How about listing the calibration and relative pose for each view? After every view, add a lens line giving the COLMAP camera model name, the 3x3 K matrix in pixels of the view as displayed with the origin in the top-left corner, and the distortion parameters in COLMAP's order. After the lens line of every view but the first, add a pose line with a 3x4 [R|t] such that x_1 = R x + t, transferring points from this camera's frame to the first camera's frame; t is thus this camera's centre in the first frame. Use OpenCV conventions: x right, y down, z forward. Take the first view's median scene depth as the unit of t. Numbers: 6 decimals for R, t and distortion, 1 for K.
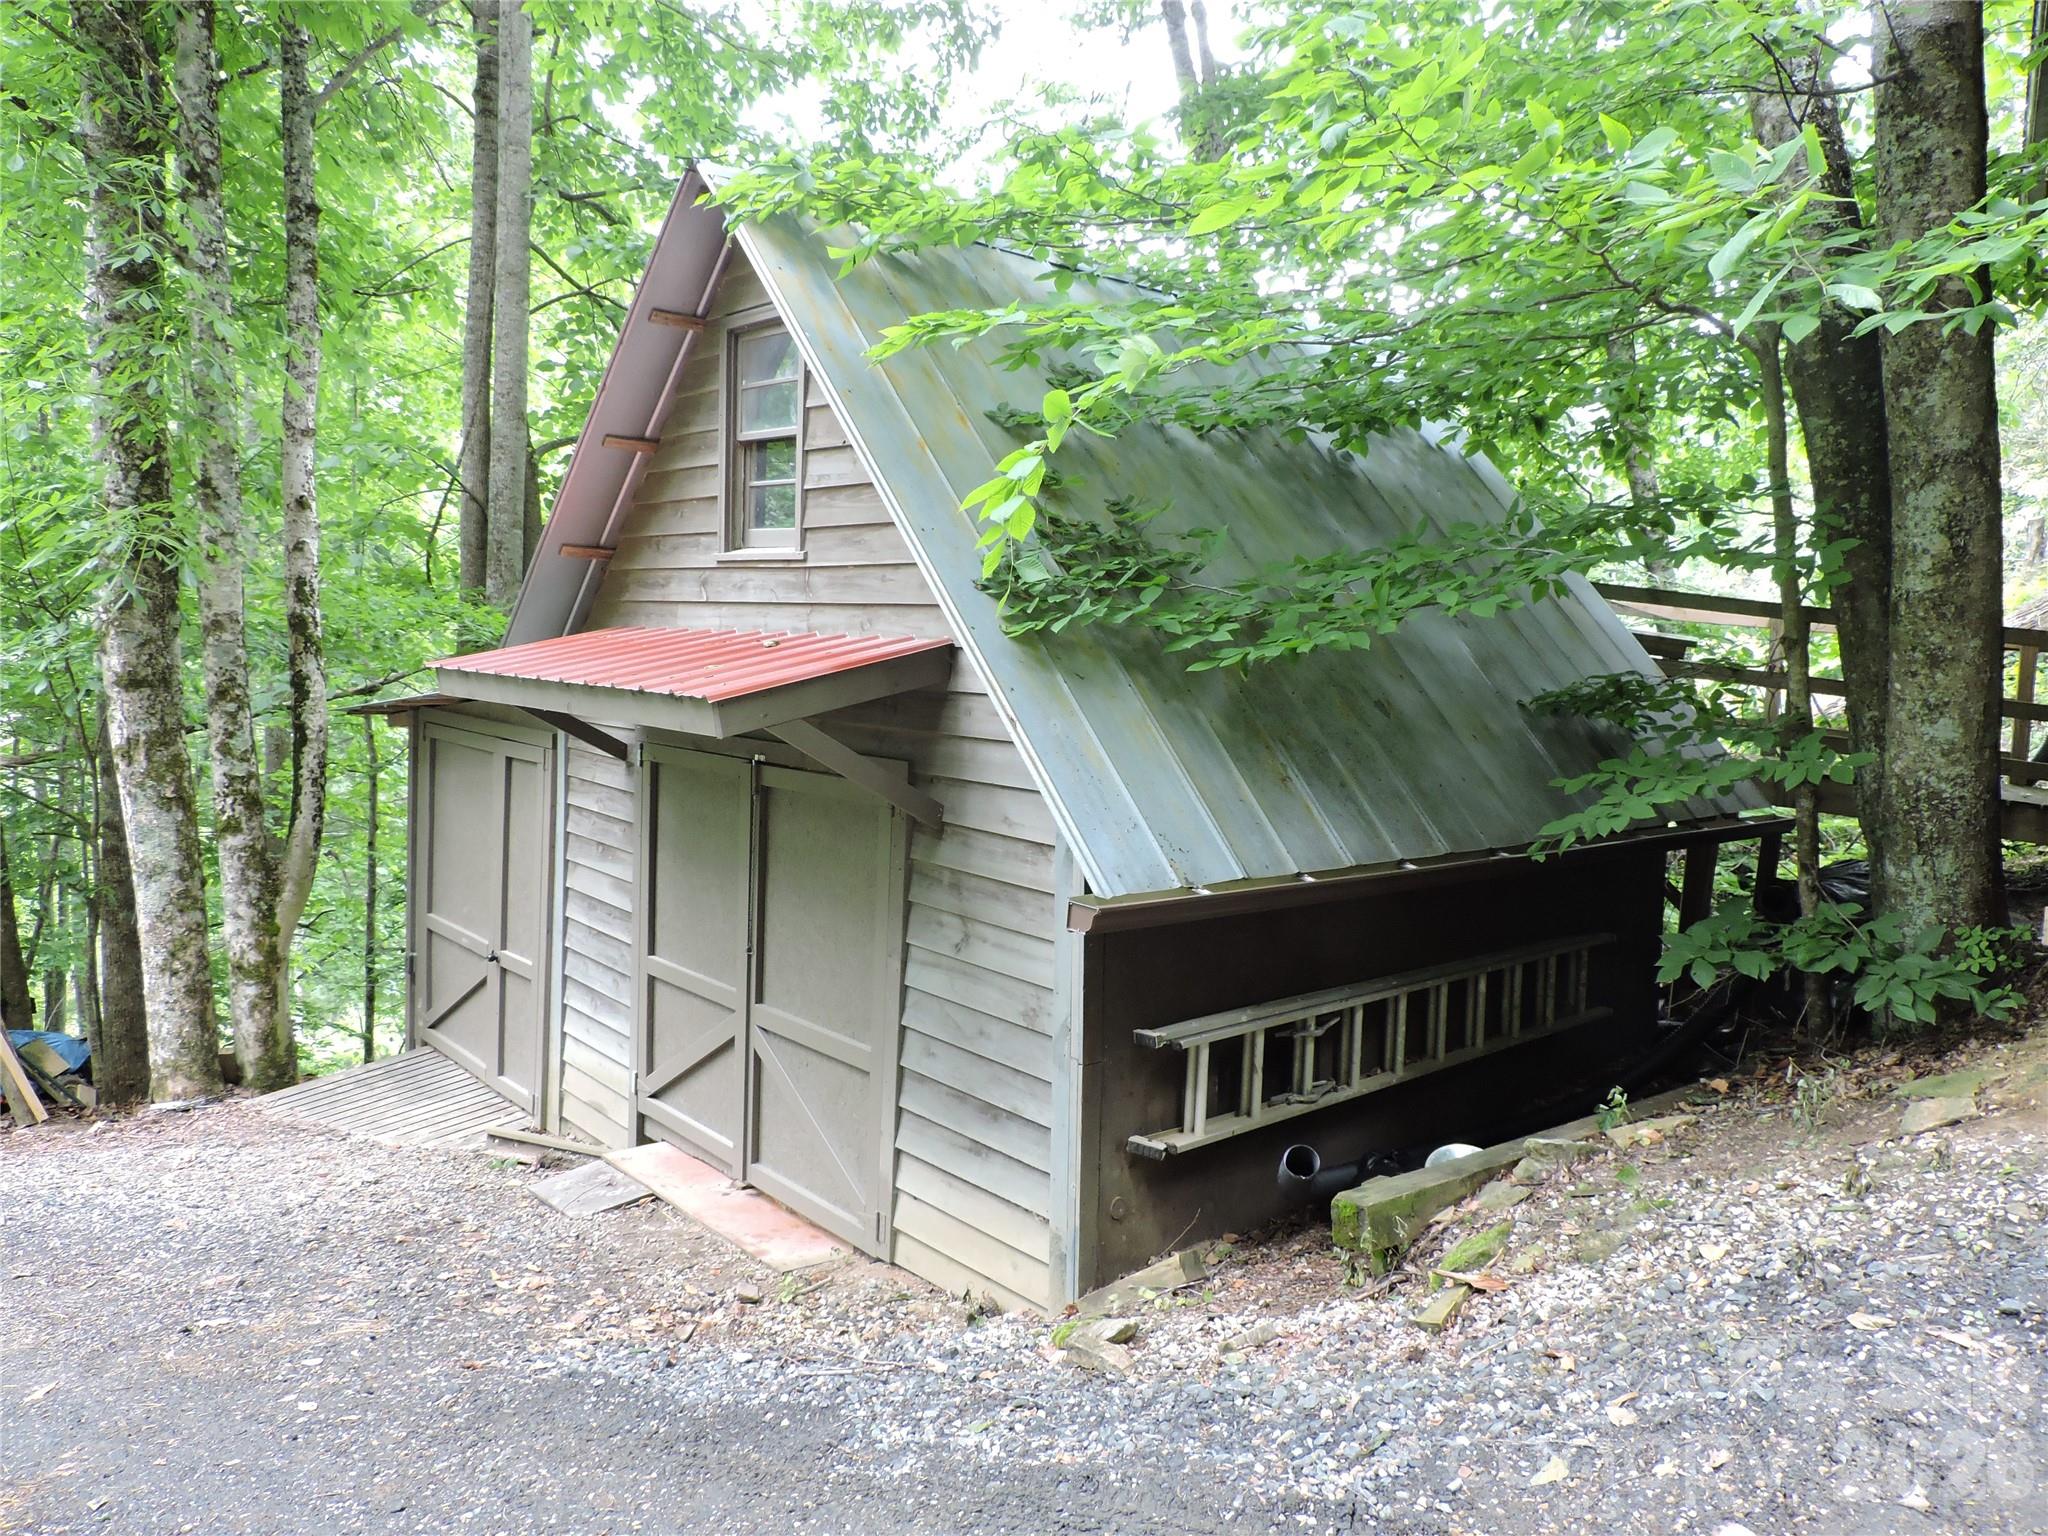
lens RADIAL K [[1457.5, 0, 1031.1], [0, 1457.5, 774.8], [0, 0, 1]] dist [-0.024643, 0.005526]
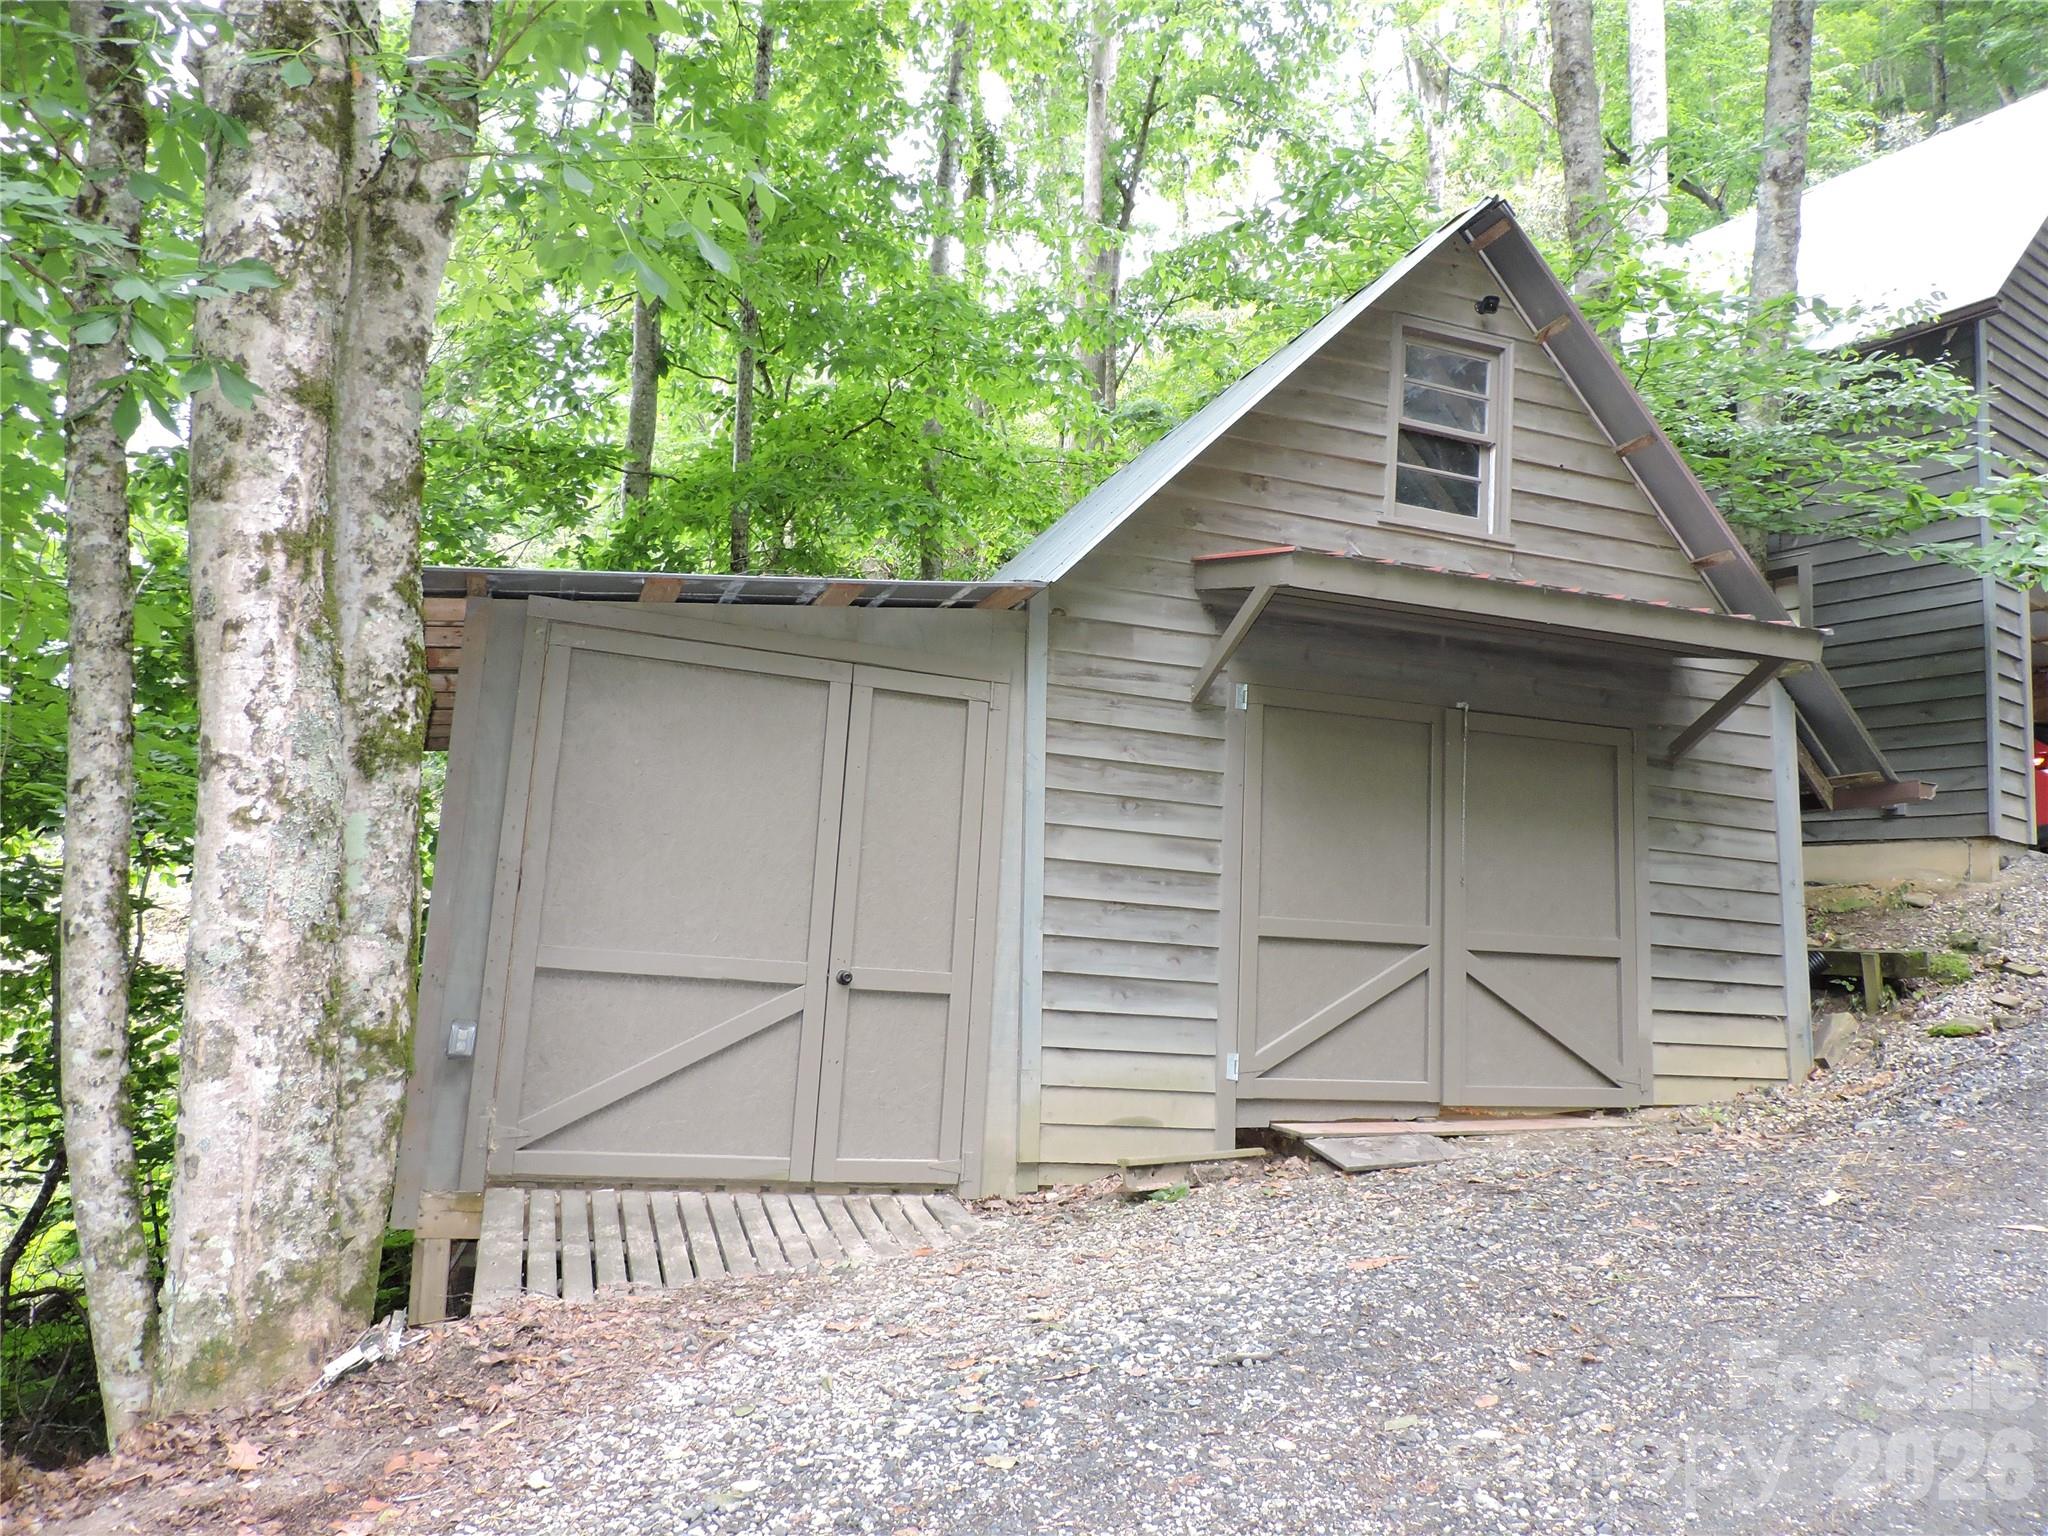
lens RADIAL K [[1457.5, 0, 1031.1], [0, 1457.5, 774.8], [0, 0, 1]] dist [-0.024643, 0.005526]
pose [[0.376335, 0.101392, 0.920919, -0.946470], [0.044525, 0.990866, -0.127288, 0.119425], [-0.925413, 0.088907, 0.368383, 0.637437]]
